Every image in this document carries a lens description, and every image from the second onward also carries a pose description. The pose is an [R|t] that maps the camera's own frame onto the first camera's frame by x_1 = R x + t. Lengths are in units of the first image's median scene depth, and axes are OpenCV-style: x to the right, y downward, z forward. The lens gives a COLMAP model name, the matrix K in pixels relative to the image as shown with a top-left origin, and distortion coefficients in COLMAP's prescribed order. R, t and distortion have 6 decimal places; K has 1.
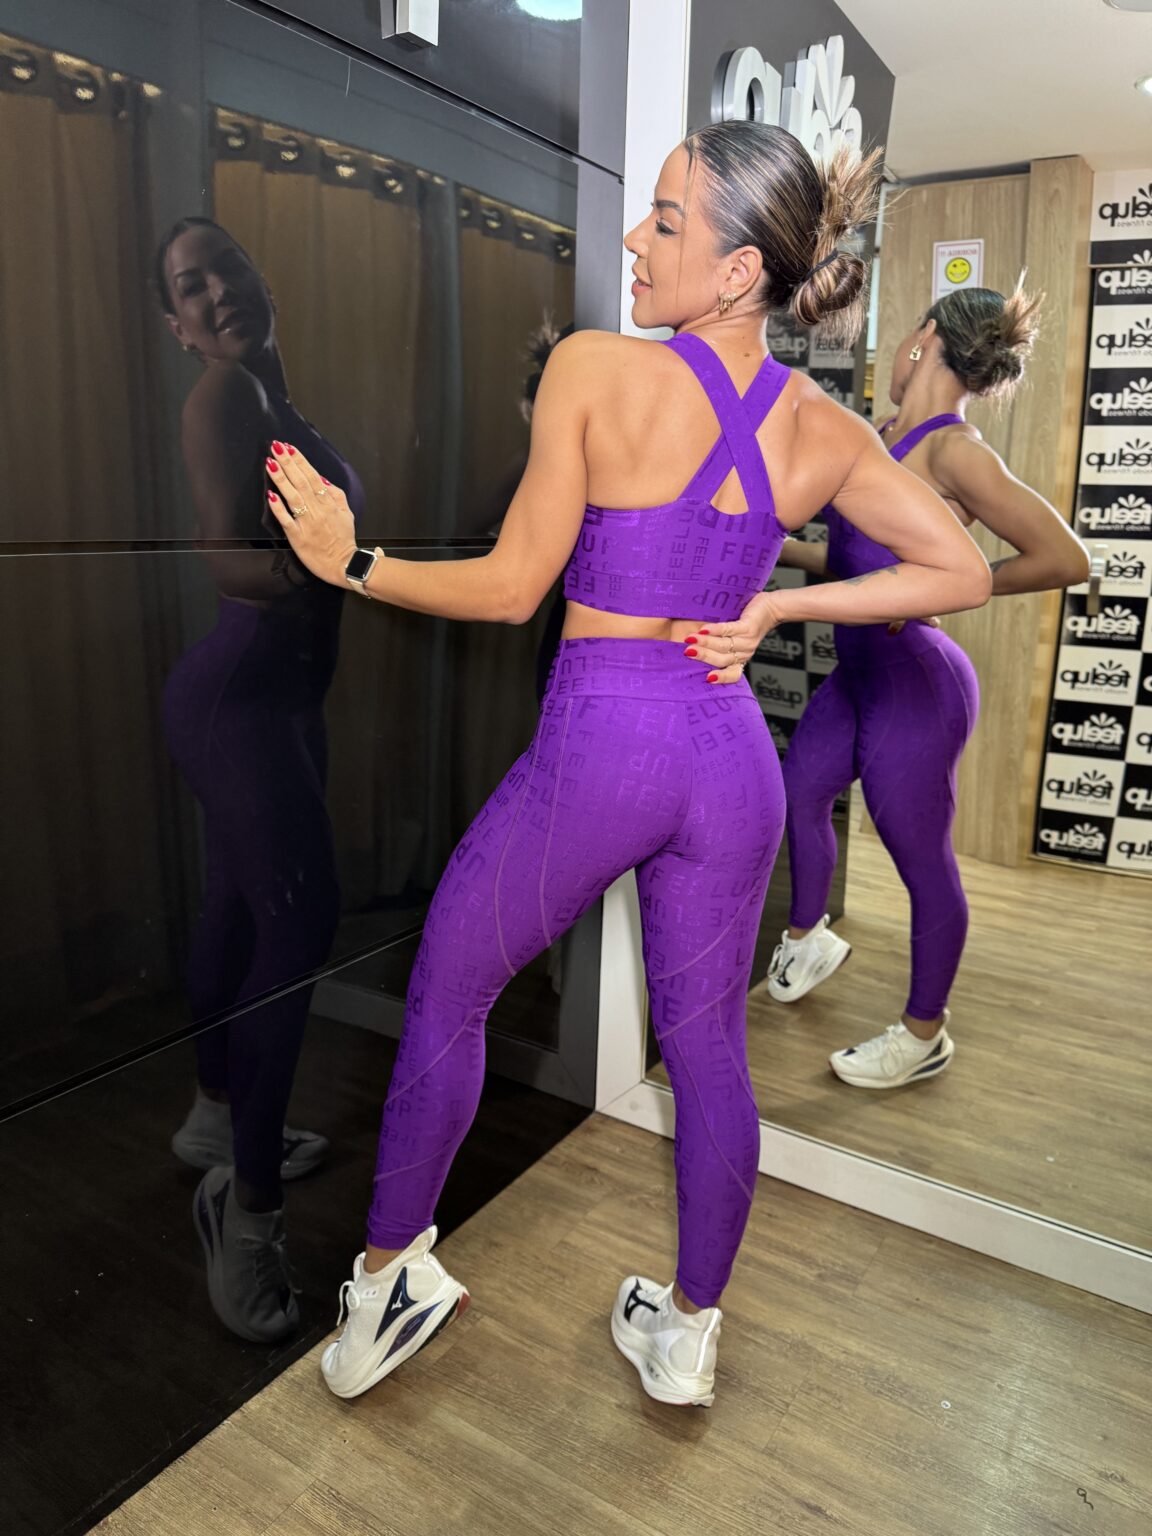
lens RADIAL K [[1097.4, 0, 569.5], [0, 1097.4, 774.8], [0, 0, 1]] dist [0.004802, -0.007188]
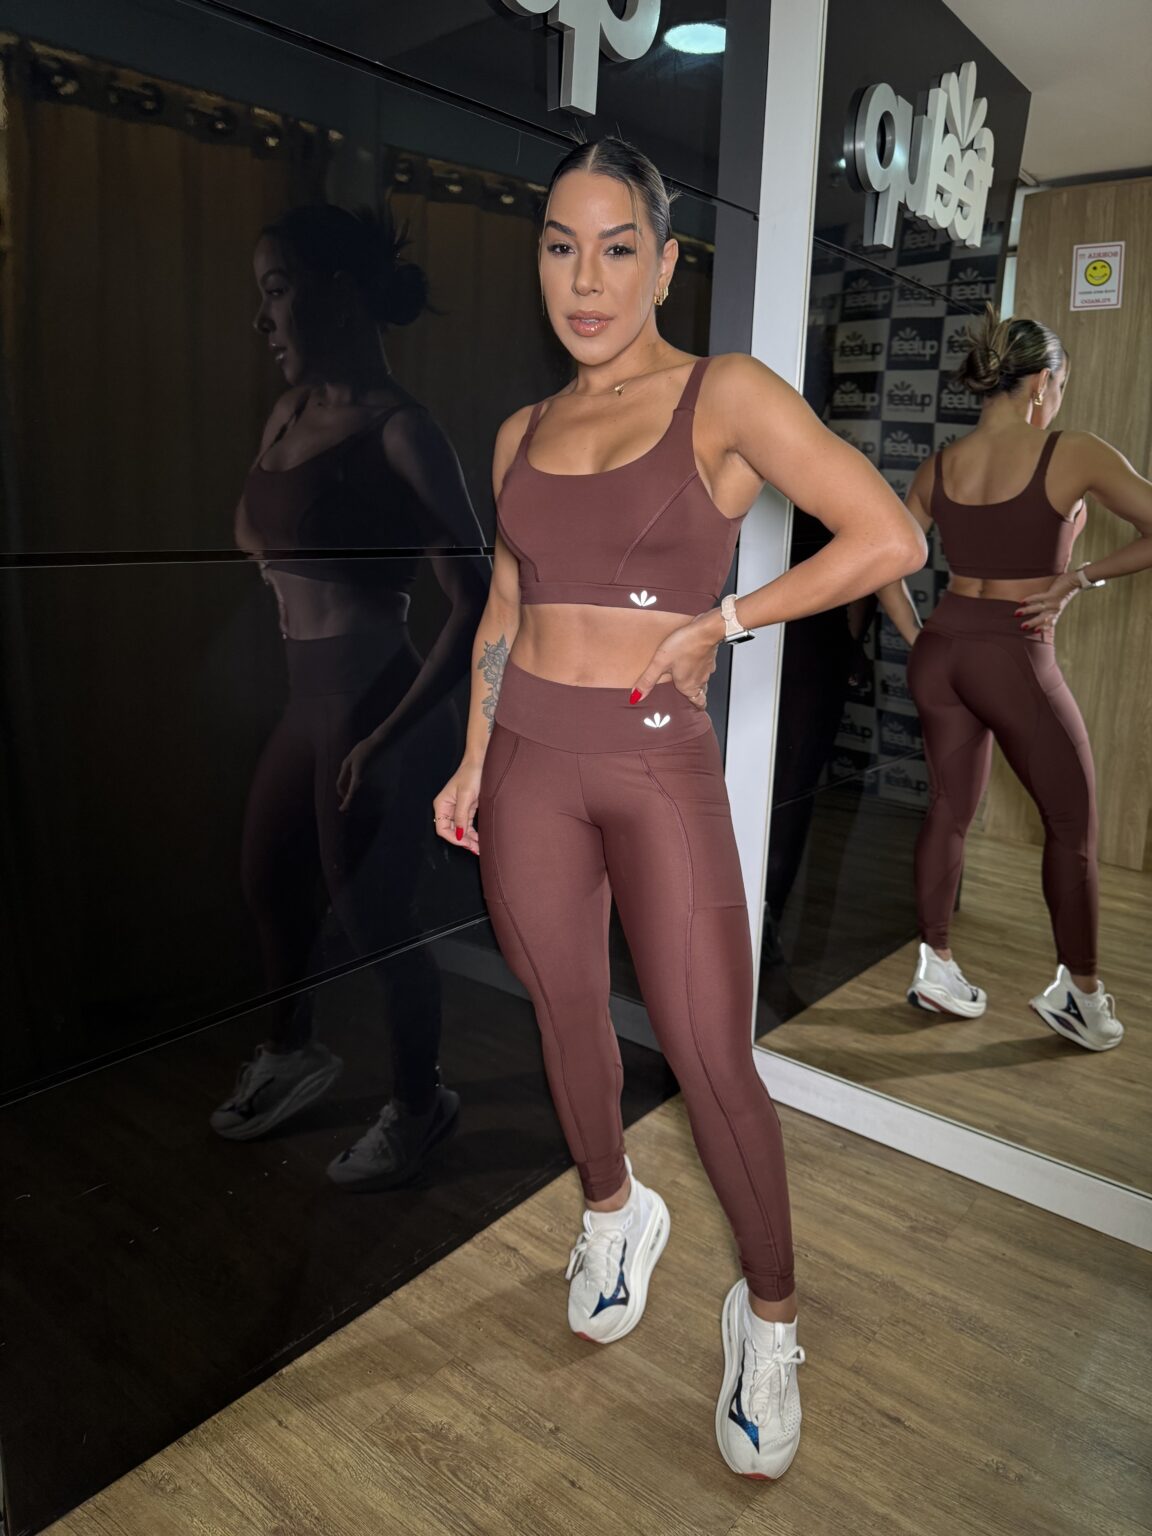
lens RADIAL K [[1105.2, 0, 576.0], [0, 1105.2, 768.0], [0, 0, 1]] dist [0.000033, -0.001530]
pose [[0.994009, 0.029072, -0.105358, 0.000874], [-0.029210, 0.999573, 0.000237, 0.012905], [0.105320, 0.002842, 0.994434, -0.114835]]
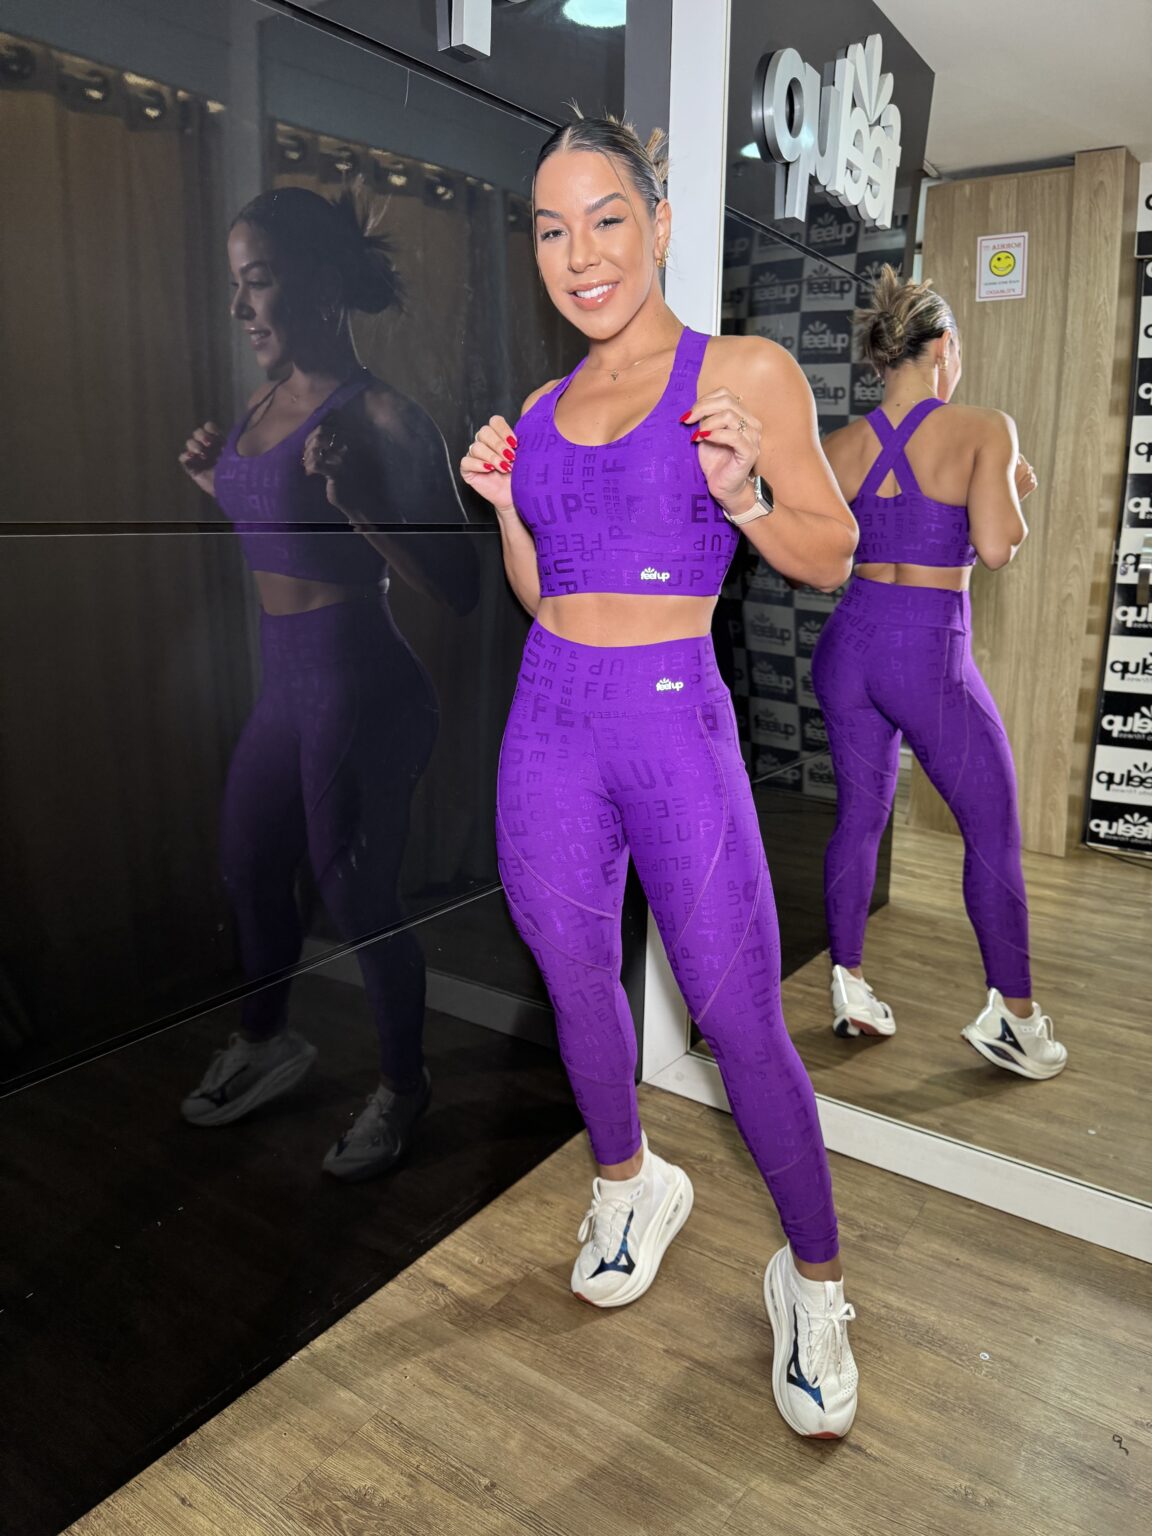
lens RADIAL K [[1097.4, 0, 569.5], [0, 1097.4, 774.8], [0, 0, 1]] dist [0.004802, -0.007188]
pose [[0.999102, -0.003306, -0.042231, -0.000590], [0.003110, 0.999984, -0.004713, 0.026867], [0.042246, 0.004577, 0.999097, -0.040806]]
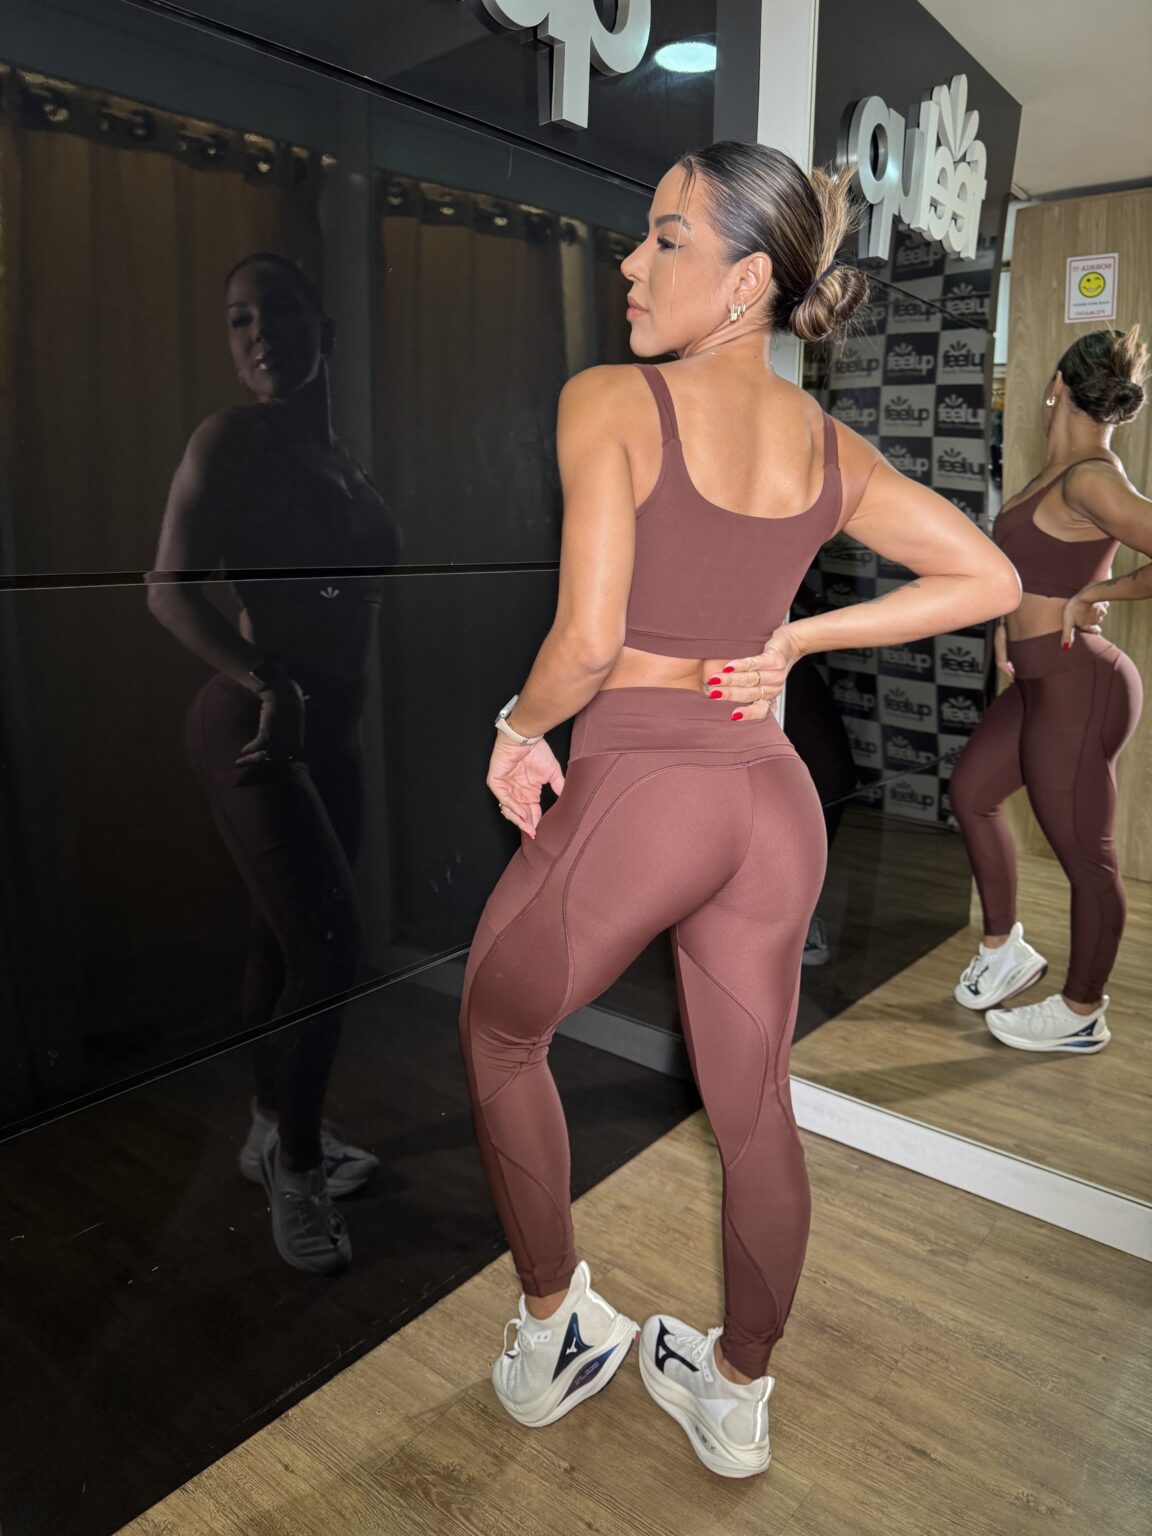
lens RADIAL K [[1104.1, 0, 579.3], [0, 1104.1, 769.6], [0, 0, 1]] dist [0.001153, -0.003872]
pose [[0.994336, 0.009206, -0.105886, -0.000782], [-0.011226, 0.999766, -0.018497, 0.016291], [0.105691, 0.019581, 0.994206, -0.097445]]
